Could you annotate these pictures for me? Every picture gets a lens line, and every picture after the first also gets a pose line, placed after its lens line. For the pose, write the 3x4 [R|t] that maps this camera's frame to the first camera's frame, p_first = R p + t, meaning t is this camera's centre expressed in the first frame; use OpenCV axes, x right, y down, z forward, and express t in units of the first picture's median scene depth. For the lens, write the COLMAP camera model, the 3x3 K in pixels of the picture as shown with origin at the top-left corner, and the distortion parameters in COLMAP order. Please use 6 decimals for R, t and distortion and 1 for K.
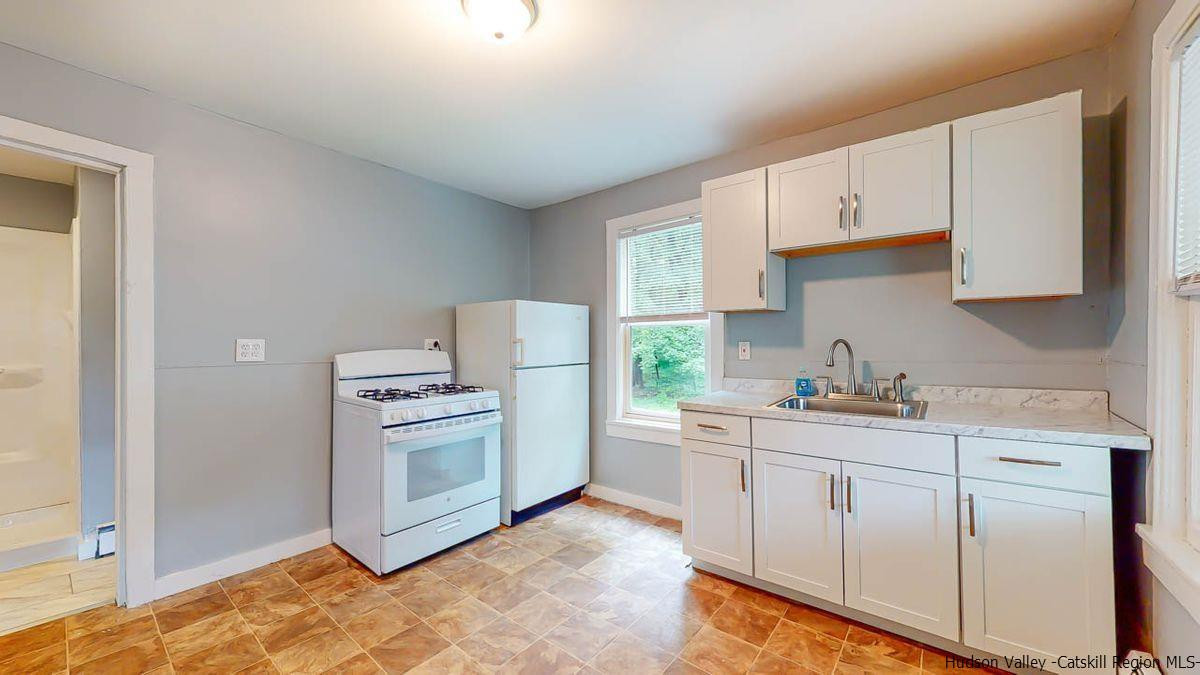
lens RADIAL K [[440.1, 0, 599.7], [0, 440.1, 338.8], [0, 0, 1]] dist [0.001214, 0.000041]
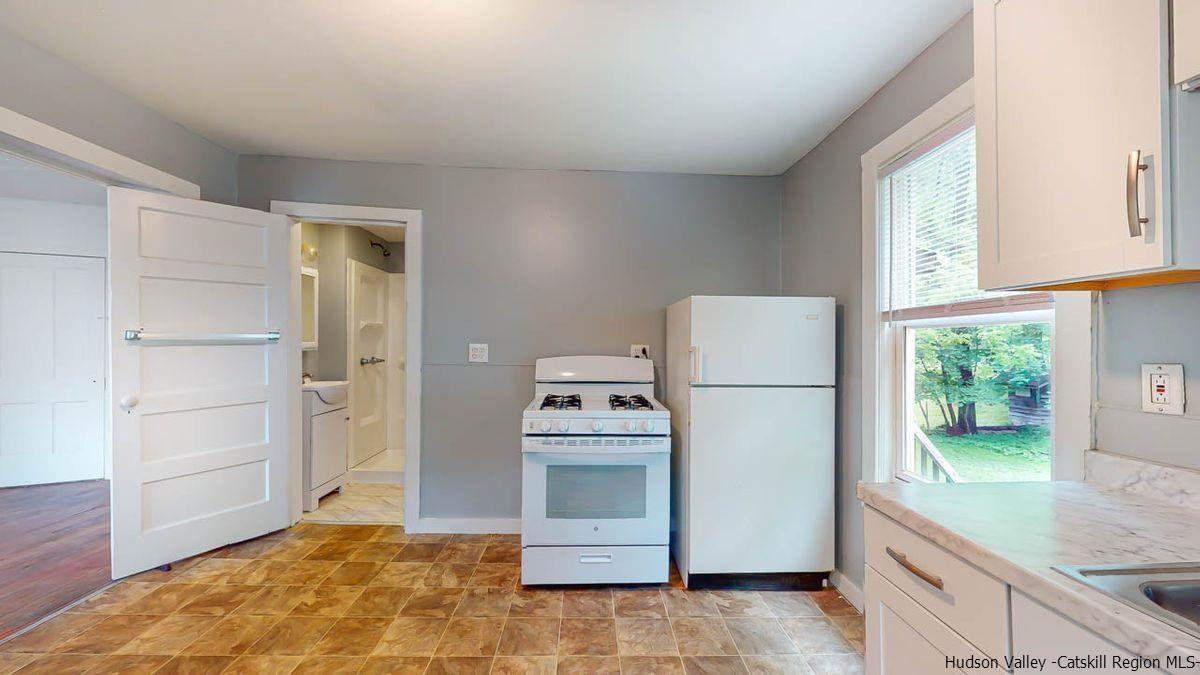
lens RADIAL K [[440.1, 0, 599.7], [0, 440.1, 338.8], [0, 0, 1]] dist [0.001214, 0.000041]
pose [[0.651004, 0.001857, -0.759072, 0.342199], [-0.009152, 0.999944, -0.005403, -0.009320], [0.759019, 0.010464, 0.650984, 0.453262]]
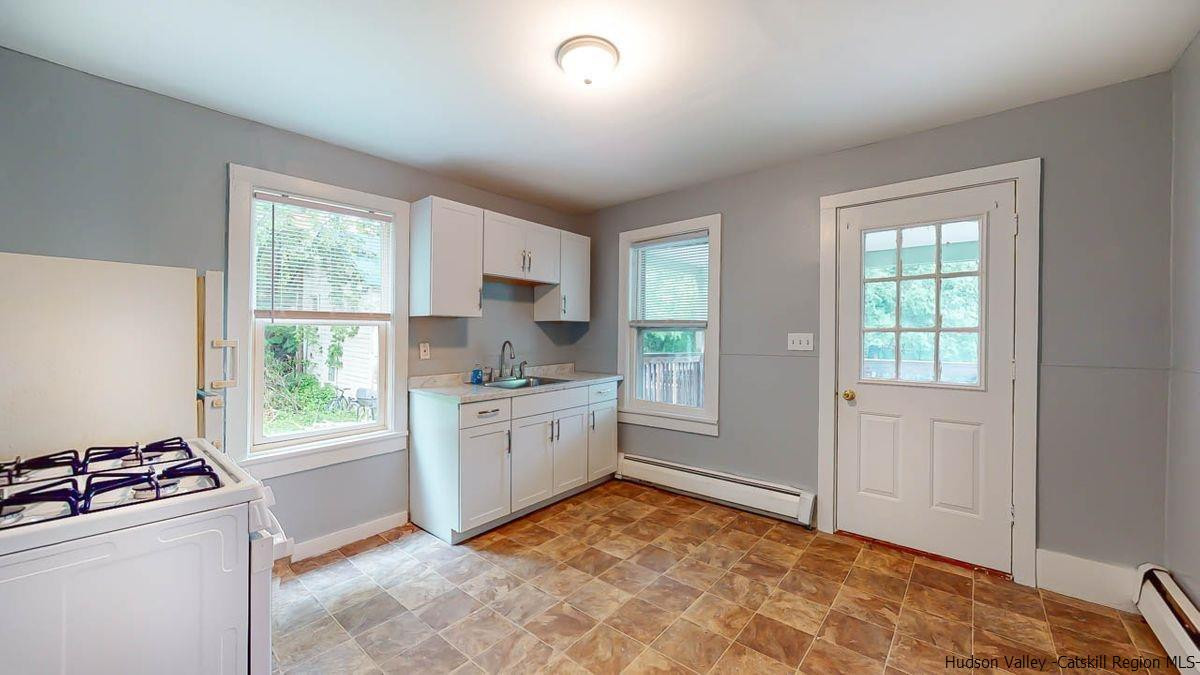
lens RADIAL K [[440.1, 0, 599.7], [0, 440.1, 338.8], [0, 0, 1]] dist [0.001214, 0.000041]
pose [[0.025314, 0.002357, 0.999677, -0.884790], [-0.000579, 0.999997, -0.002343, -0.001995], [-0.999679, -0.000520, 0.025316, 0.593711]]
